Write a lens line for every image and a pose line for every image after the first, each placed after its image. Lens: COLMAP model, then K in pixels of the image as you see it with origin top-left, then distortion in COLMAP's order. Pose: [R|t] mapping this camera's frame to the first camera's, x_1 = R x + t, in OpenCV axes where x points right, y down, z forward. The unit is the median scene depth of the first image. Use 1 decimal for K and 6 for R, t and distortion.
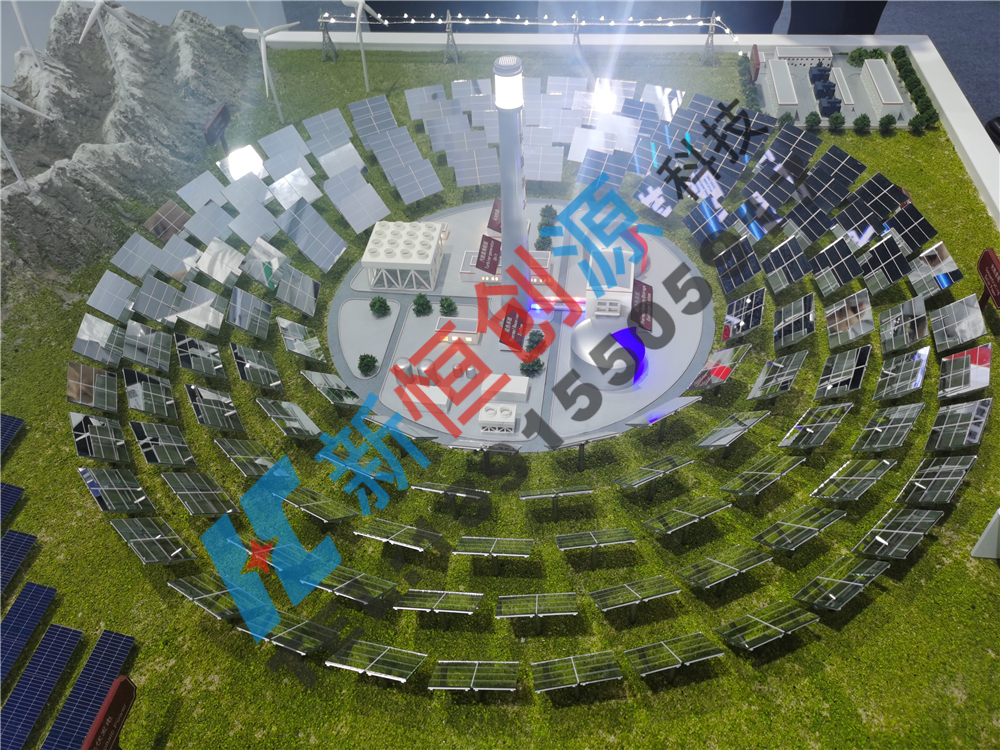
lens RADIAL K [[789.3, 0, 503.2], [0, 789.3, 375.1], [0, 0, 1]] dist [0.038478, -0.029419]
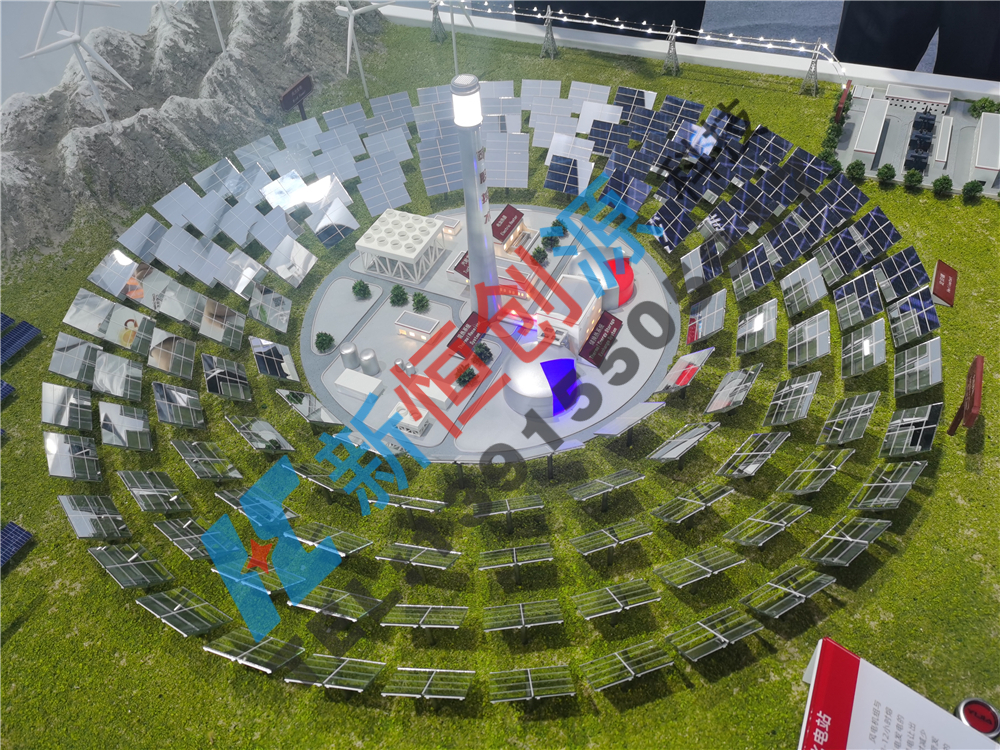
lens RADIAL K [[789.3, 0, 502.0], [0, 789.3, 374.4], [0, 0, 1]] dist [0.038478, -0.029419]
pose [[0.951047, 0.211382, -0.225449, 0.249819], [-0.203050, 0.977341, 0.059802, -0.067883], [0.232982, -0.011097, 0.972418, 0.013146]]
